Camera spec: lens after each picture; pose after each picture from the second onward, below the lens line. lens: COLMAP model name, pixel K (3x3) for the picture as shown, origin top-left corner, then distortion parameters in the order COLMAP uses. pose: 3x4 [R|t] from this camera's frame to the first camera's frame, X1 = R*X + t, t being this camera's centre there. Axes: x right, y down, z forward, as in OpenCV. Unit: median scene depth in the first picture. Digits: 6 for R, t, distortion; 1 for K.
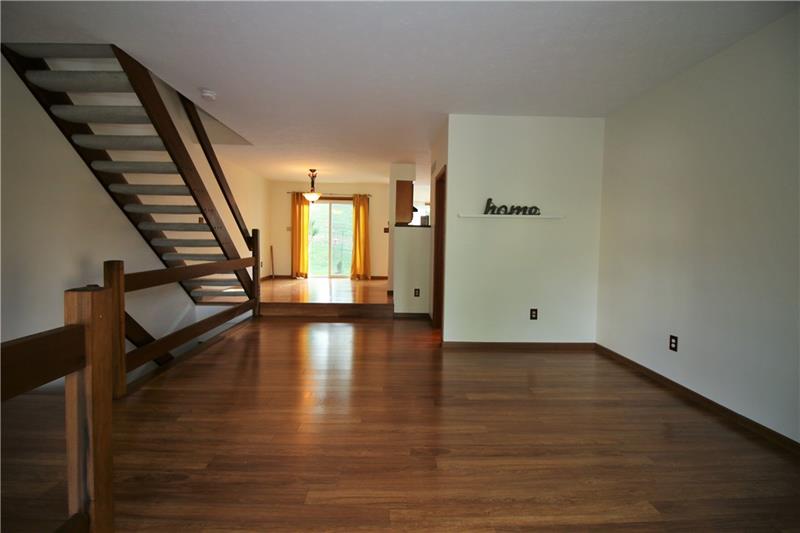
lens RADIAL K [[370.2, 0, 402.1], [0, 370.2, 255.1], [0, 0, 1]] dist [-0.037858, -0.000059]
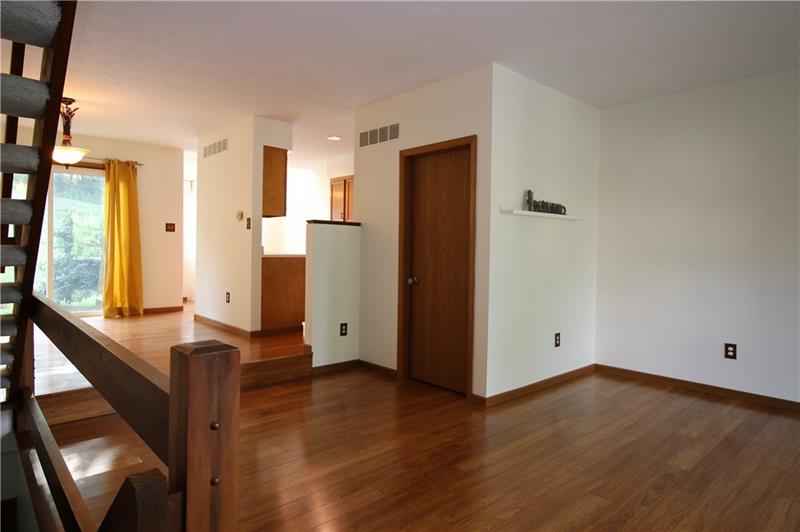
lens RADIAL K [[476.9, 0, 396.0], [0, 476.9, 252.6], [0, 0, 1]] dist [0.003349, -0.013539]
pose [[0.754315, -0.011421, 0.656413, -0.422452], [0.023948, 0.999662, -0.010126, -0.018327], [-0.656076, 0.023358, 0.754333, 0.327641]]
